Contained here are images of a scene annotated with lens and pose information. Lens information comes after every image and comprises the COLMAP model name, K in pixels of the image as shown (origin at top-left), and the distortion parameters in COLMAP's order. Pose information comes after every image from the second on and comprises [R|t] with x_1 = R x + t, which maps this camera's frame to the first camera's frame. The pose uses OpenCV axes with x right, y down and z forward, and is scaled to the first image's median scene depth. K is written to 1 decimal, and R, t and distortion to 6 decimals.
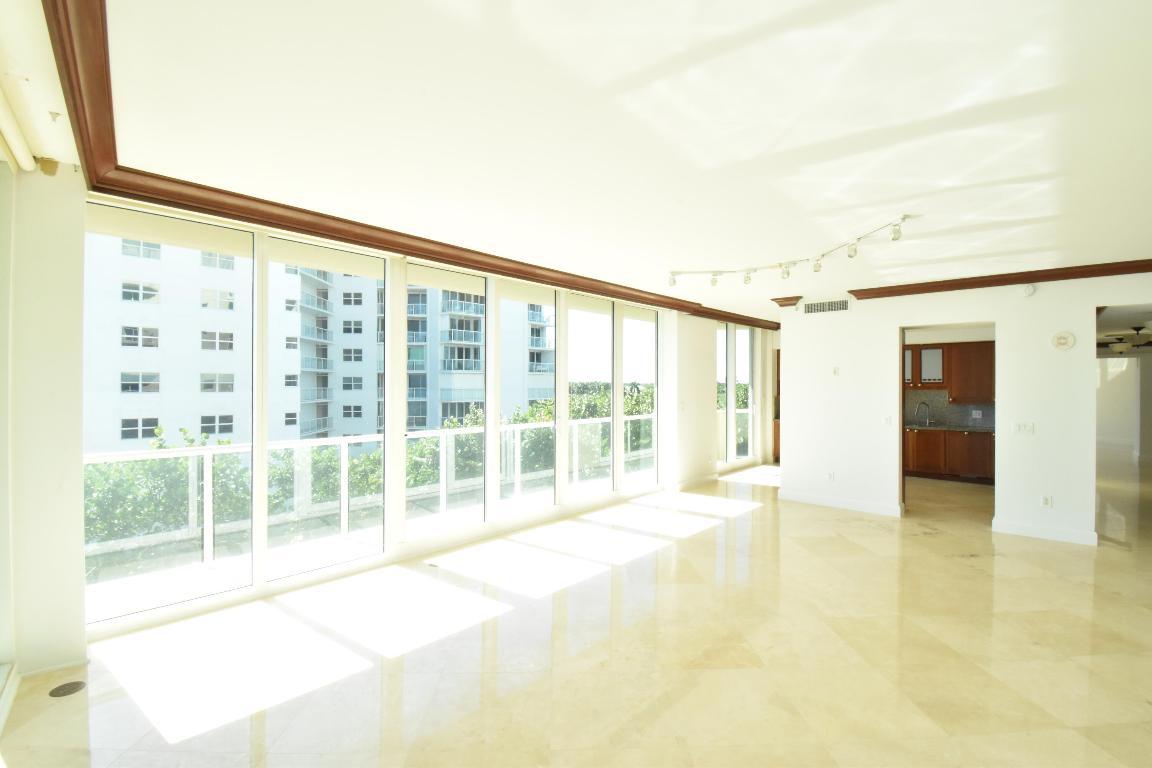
lens RADIAL K [[502.6, 0, 580.2], [0, 502.6, 381.5], [0, 0, 1]] dist [0.017168, -0.018034]
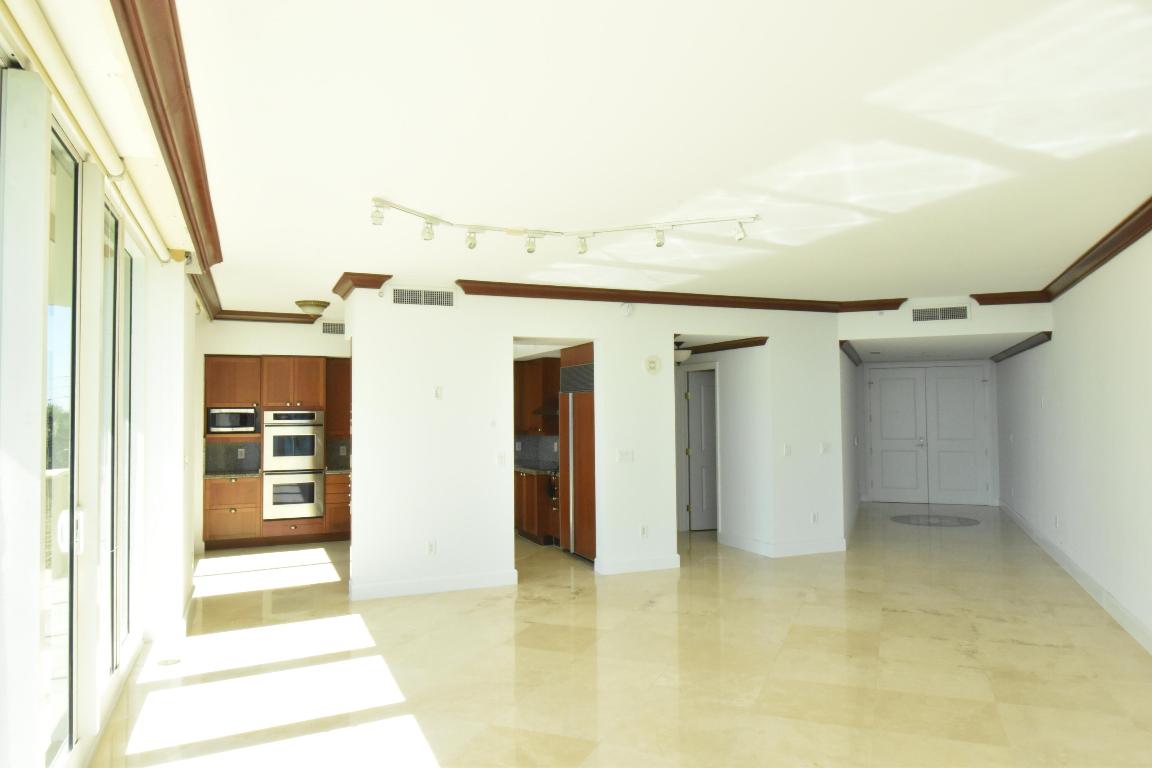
lens RADIAL K [[773.8, 0, 576.9], [0, 773.8, 385.2], [0, 0, 1]] dist [-0.001665, -0.000455]
pose [[0.425344, 0.023395, 0.904729, -0.441111], [0.008075, 0.999528, -0.029642, 0.002397], [-0.904995, 0.019914, 0.424955, 0.453185]]
